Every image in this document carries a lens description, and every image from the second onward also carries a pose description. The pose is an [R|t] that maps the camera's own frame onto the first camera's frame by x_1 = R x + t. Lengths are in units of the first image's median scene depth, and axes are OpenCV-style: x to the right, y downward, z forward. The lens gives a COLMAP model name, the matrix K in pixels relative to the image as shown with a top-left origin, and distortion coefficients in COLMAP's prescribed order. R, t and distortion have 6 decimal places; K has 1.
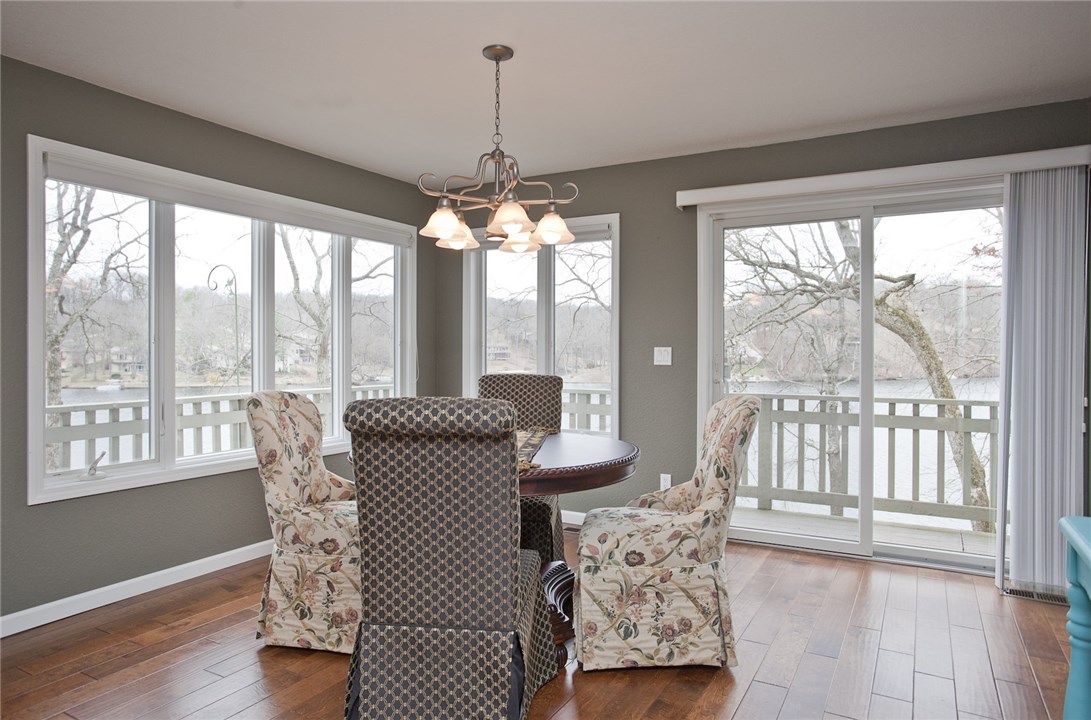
lens RADIAL K [[677.0, 0, 545.5], [0, 677.0, 360.0], [0, 0, 1]] dist [-0.056190, 0.000327]
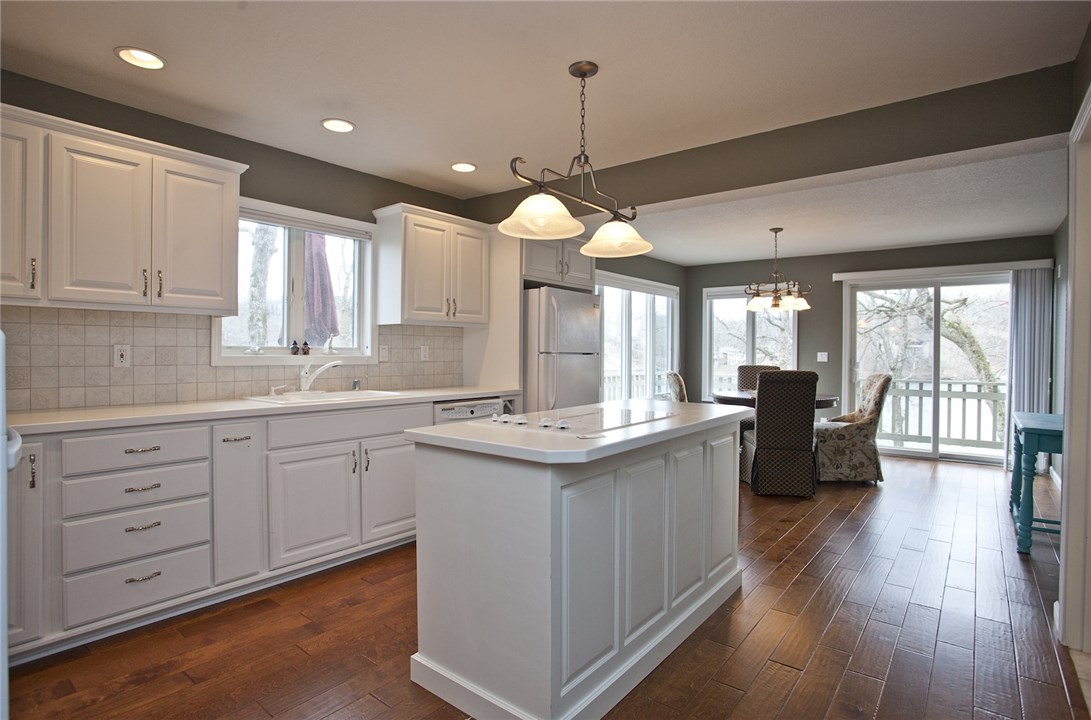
lens RADIAL K [[555.1, 0, 545.5], [0, 555.1, 360.0], [0, 0, 1]] dist [-0.043504, -0.000449]
pose [[0.987371, 0.005138, -0.158342, -0.374368], [-0.005086, 0.999987, 0.000732, 0.005197], [0.158344, 0.000083, 0.987384, -0.707665]]
